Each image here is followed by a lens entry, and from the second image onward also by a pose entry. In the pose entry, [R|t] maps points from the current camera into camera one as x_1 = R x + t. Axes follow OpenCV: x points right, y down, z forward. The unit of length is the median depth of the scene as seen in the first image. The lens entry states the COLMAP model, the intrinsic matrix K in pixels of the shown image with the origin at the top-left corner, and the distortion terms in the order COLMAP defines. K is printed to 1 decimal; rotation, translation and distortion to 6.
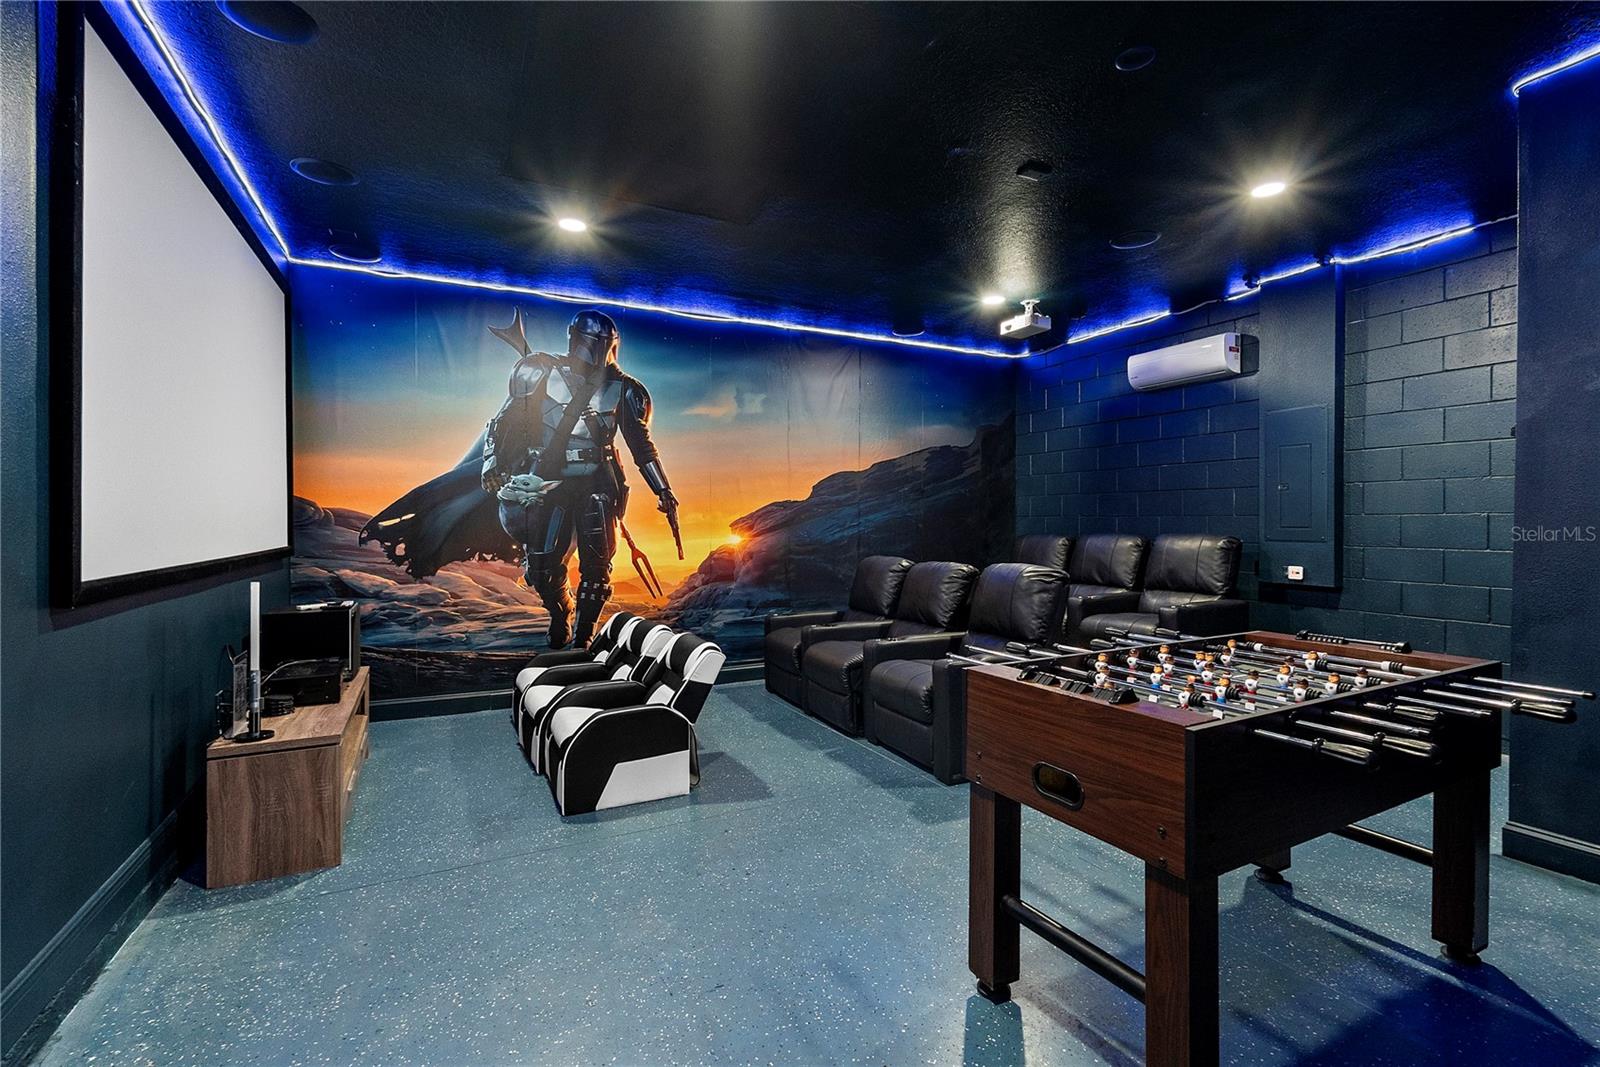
lens RADIAL K [[715.8, 0, 778.8], [0, 715.8, 535.3], [0, 0, 1]] dist [-0.007126, 0.002441]
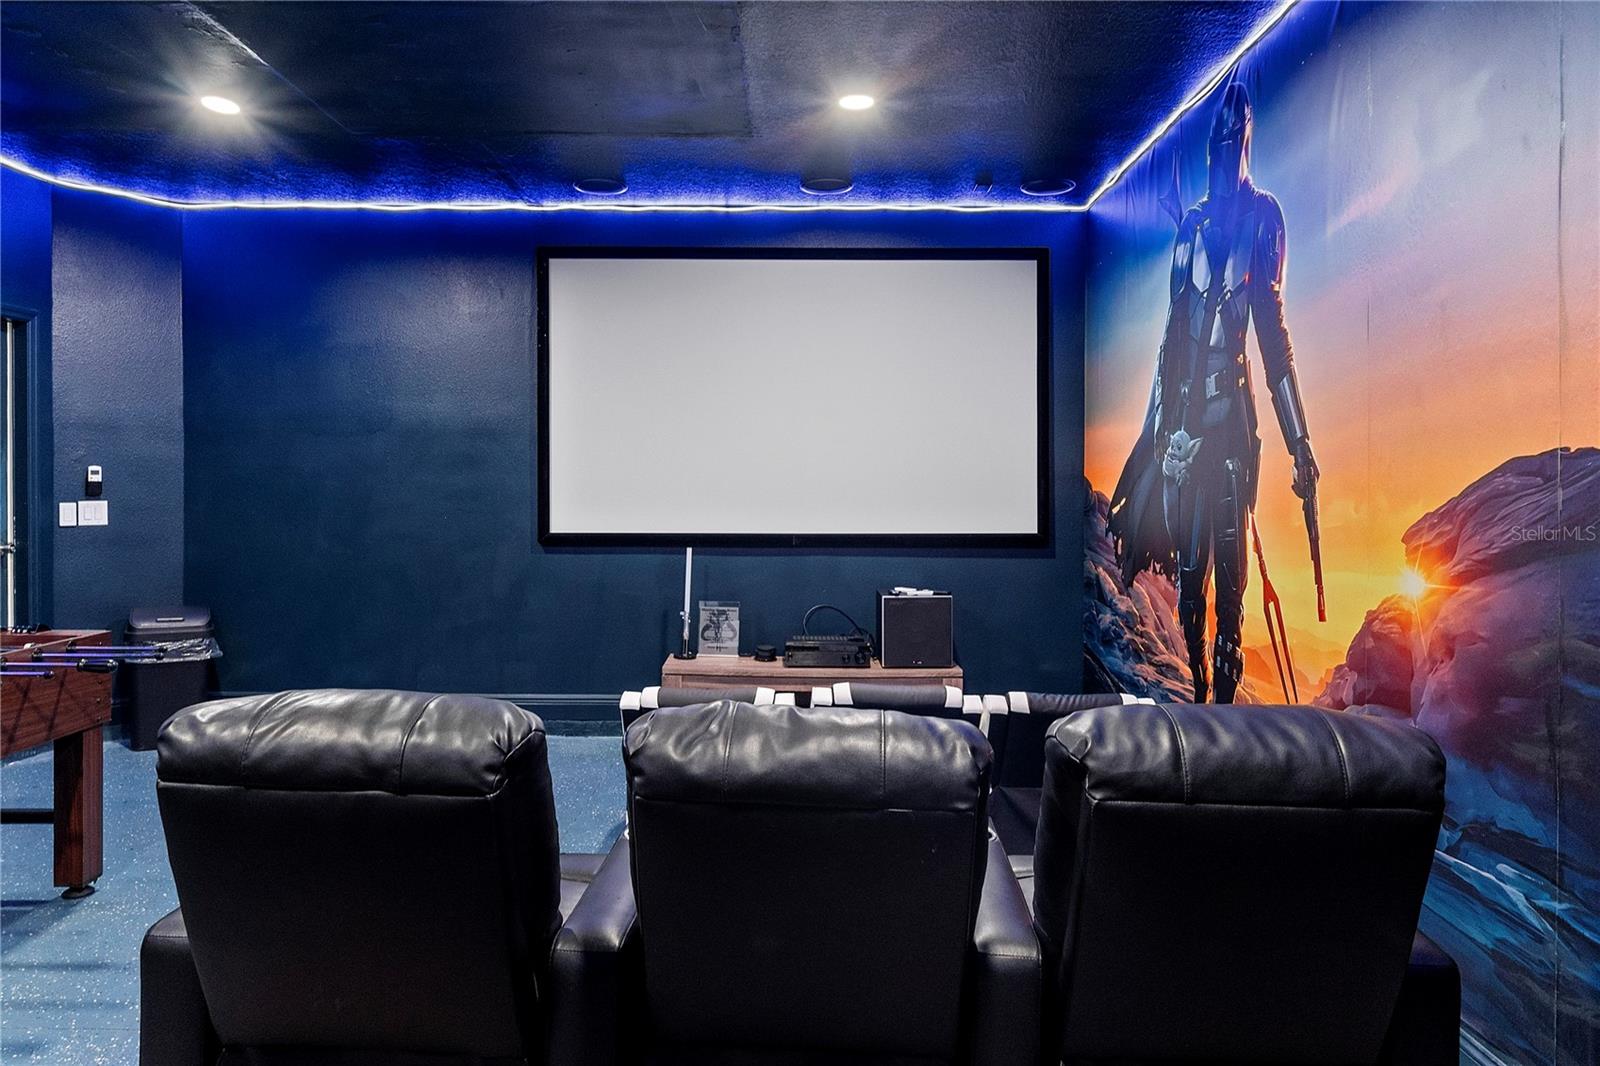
lens RADIAL K [[997.3, 0, 811.5], [0, 997.3, 498.3], [0, 0, 1]] dist [0.000195, 0.000359]
pose [[-0.417085, 0.006350, -0.908845, 0.480138], [-0.021044, 0.999640, 0.016642, -0.036124], [0.908624, 0.026067, -0.416801, 1.018230]]
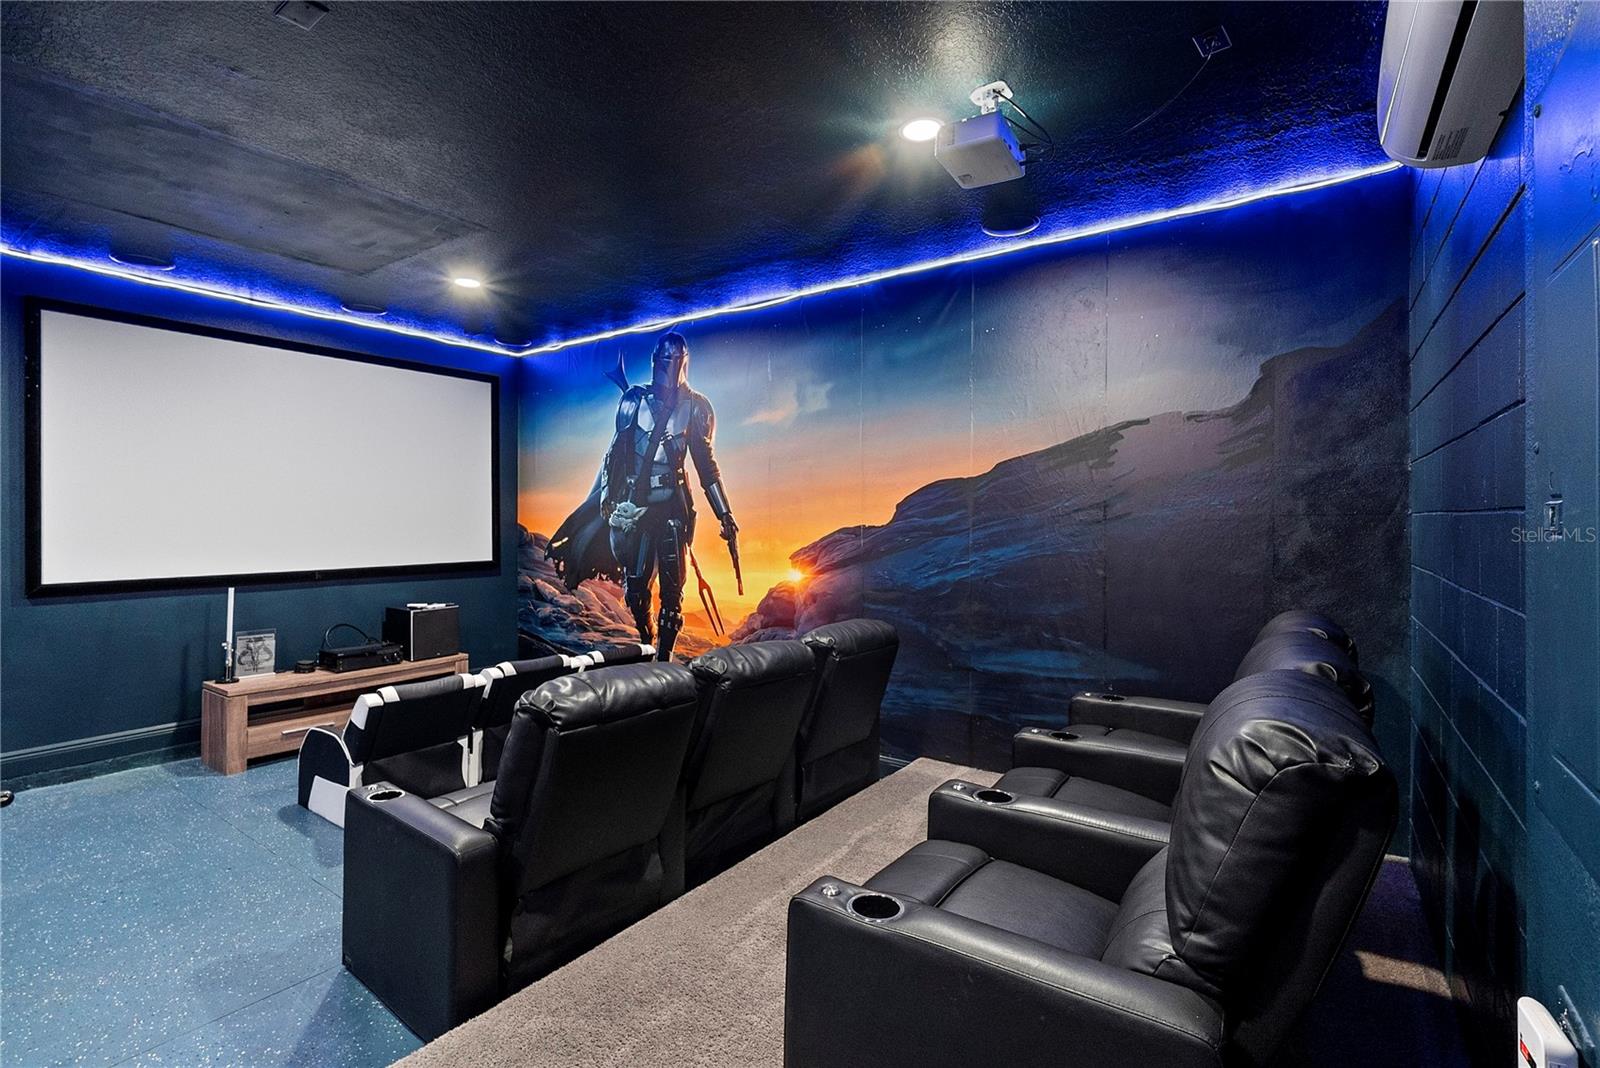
lens RADIAL K [[715.8, 0, 787.2], [0, 715.8, 523.4], [0, 0, 1]] dist [-0.007126, 0.002441]
pose [[0.482450, 0.008360, -0.875884, 0.668981], [-0.019375, 0.999812, -0.001129, -0.054293], [0.875709, 0.017515, 0.482521, 0.663776]]
